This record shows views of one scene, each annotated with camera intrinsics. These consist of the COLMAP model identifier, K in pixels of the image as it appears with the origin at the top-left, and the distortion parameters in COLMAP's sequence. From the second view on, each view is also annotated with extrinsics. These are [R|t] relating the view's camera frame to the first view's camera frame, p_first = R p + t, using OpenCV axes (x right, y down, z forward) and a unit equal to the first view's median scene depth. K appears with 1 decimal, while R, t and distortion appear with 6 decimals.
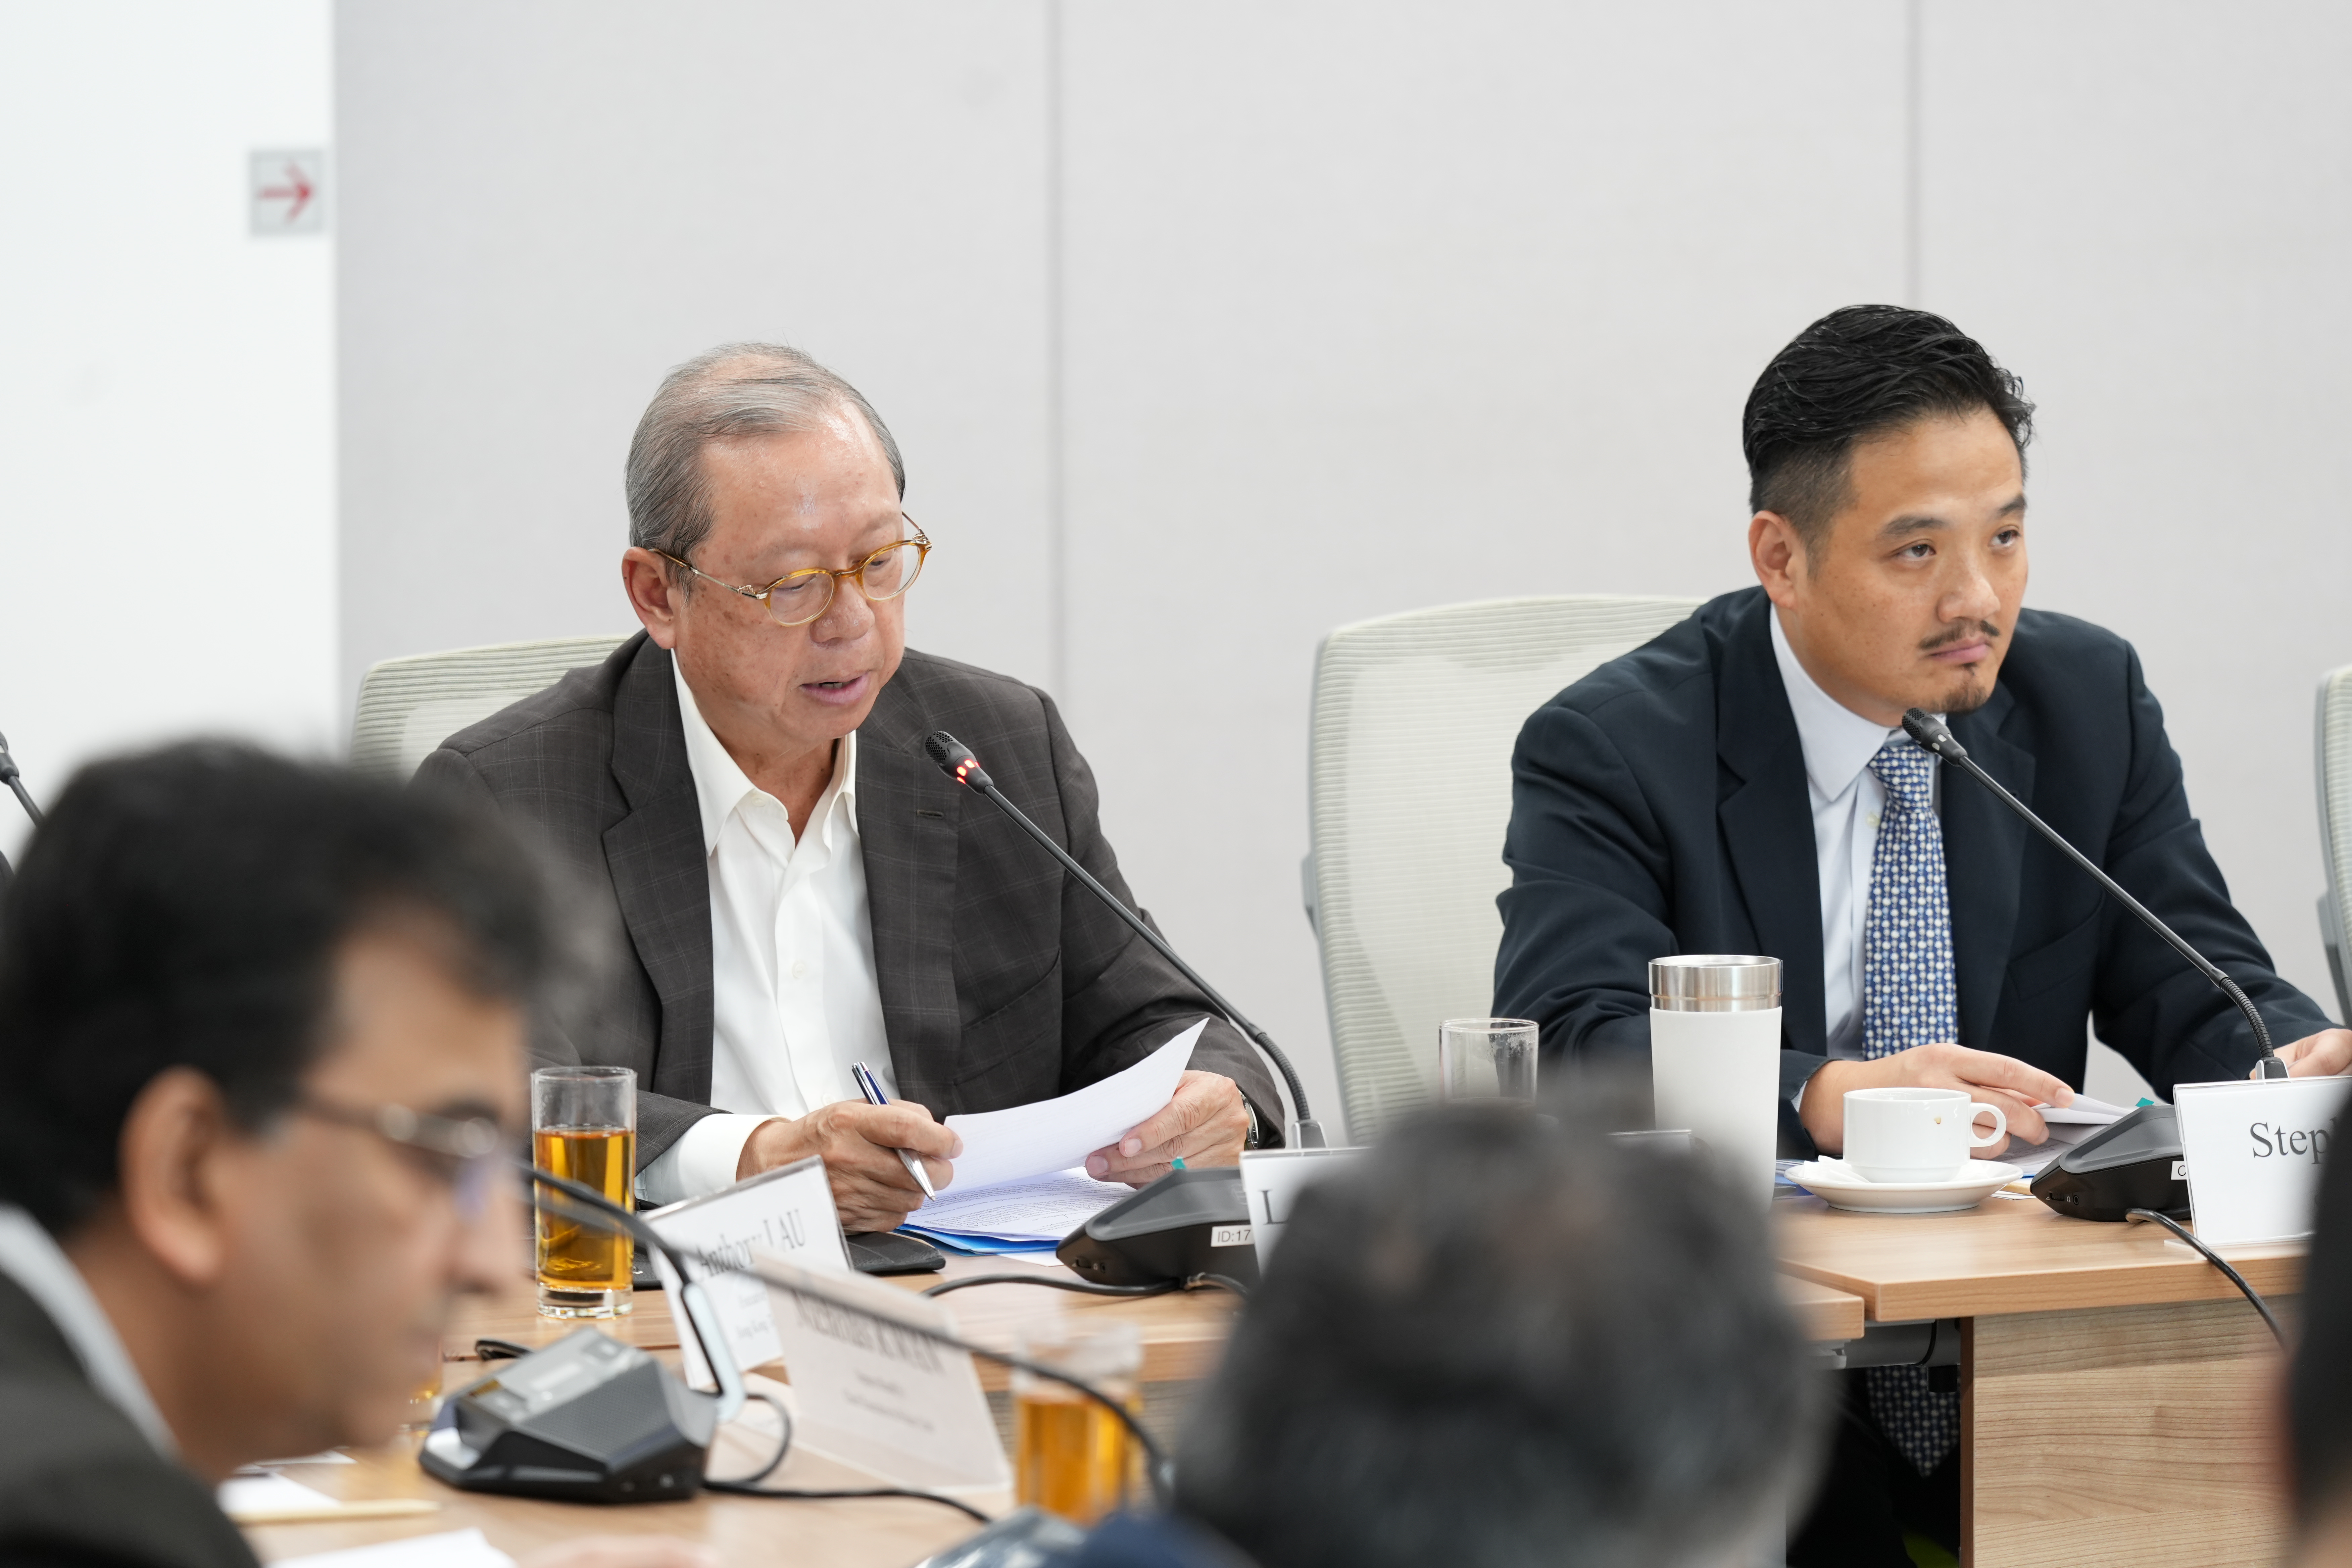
lens RADIAL K [[10077.1, 0, 1176.0], [0, 10077.1, 784.0], [0, 0, 1]] dist [0.938611, -4.598114]
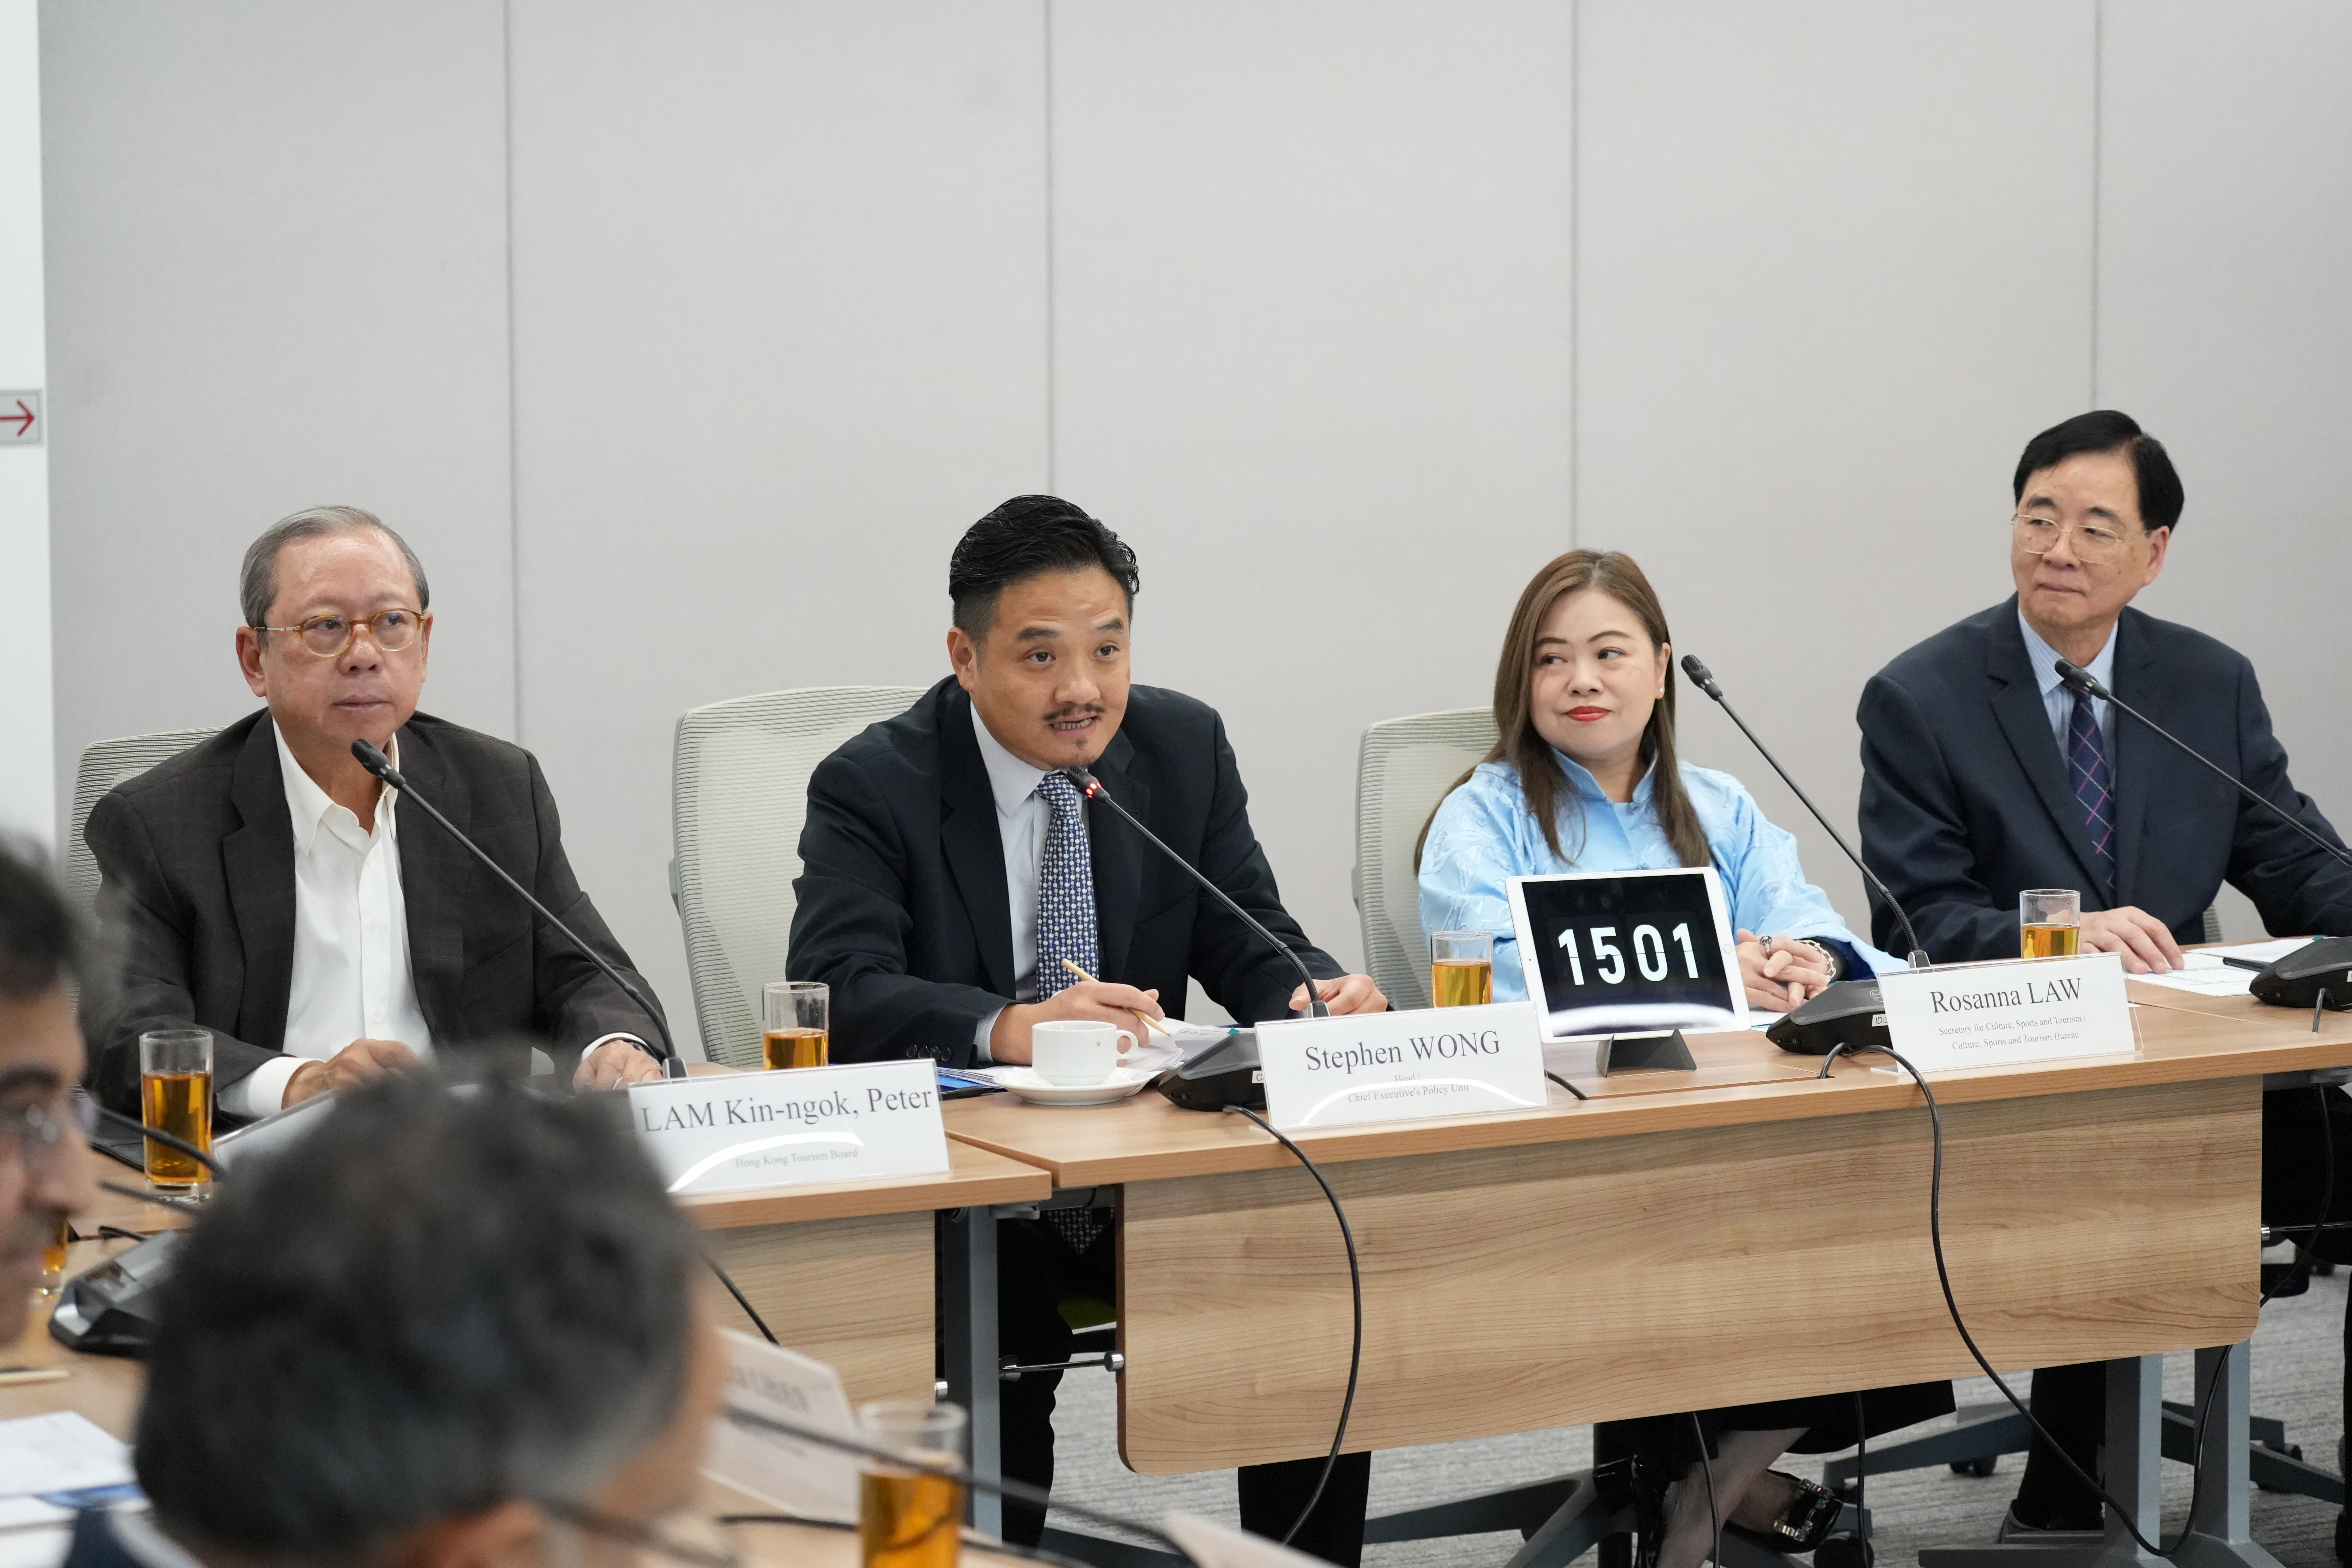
lens RADIAL K [[5533.7, 0, 1176.0], [0, 5533.7, 784.0], [0, 0, 1]] dist [0.081190, -4.414274]
pose [[0.994805, -0.017157, 0.100344, 0.005847], [0.016455, 0.999834, 0.007825, -0.011508], [-0.100462, -0.006133, 0.994922, 0.191114]]
